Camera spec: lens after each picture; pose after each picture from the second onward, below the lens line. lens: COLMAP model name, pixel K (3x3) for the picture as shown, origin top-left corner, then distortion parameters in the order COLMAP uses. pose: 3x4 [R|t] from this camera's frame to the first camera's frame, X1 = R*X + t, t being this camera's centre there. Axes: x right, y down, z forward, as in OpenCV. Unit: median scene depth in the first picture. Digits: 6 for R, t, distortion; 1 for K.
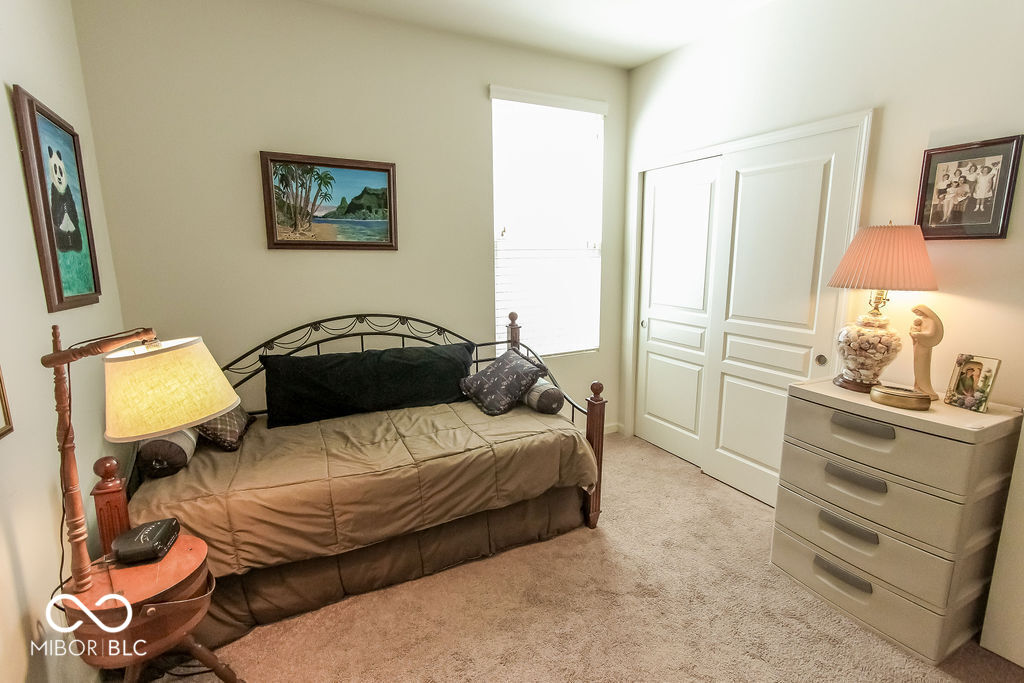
lens RADIAL K [[489.2, 0, 512.0], [0, 489.2, 341.5], [0, 0, 1]] dist [-0.011026, -0.000342]
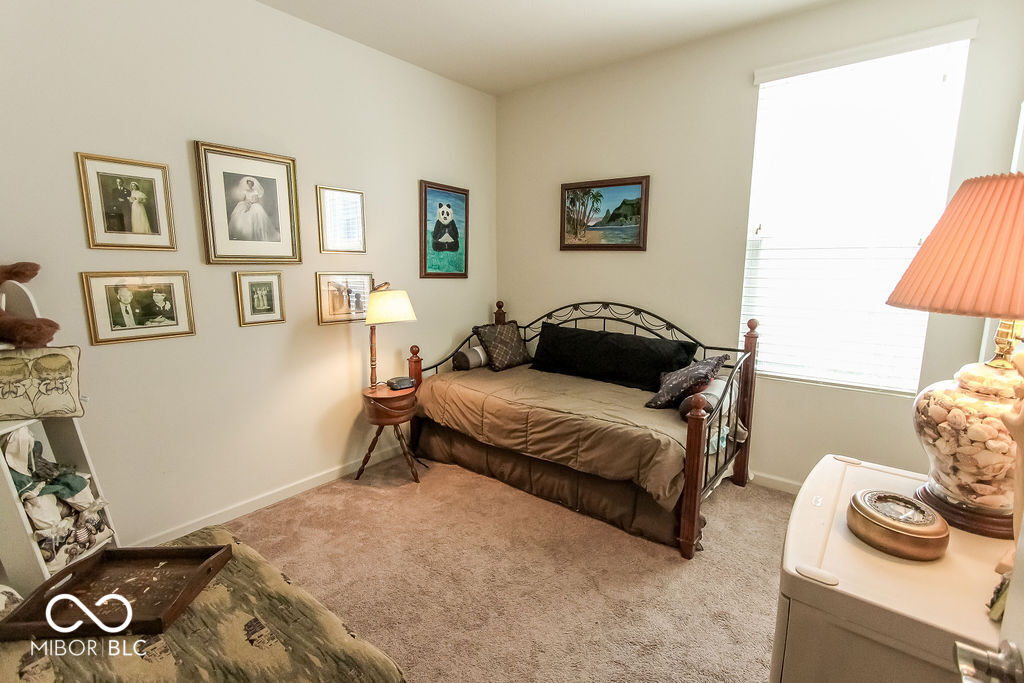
lens RADIAL K [[489.2, 0, 512.0], [0, 489.2, 341.5], [0, 0, 1]] dist [-0.011026, -0.000342]
pose [[0.385199, 0.155574, -0.909625, 0.800185], [-0.168104, 0.981025, 0.096598, -0.039572], [0.907393, 0.115702, 0.404042, 0.307322]]
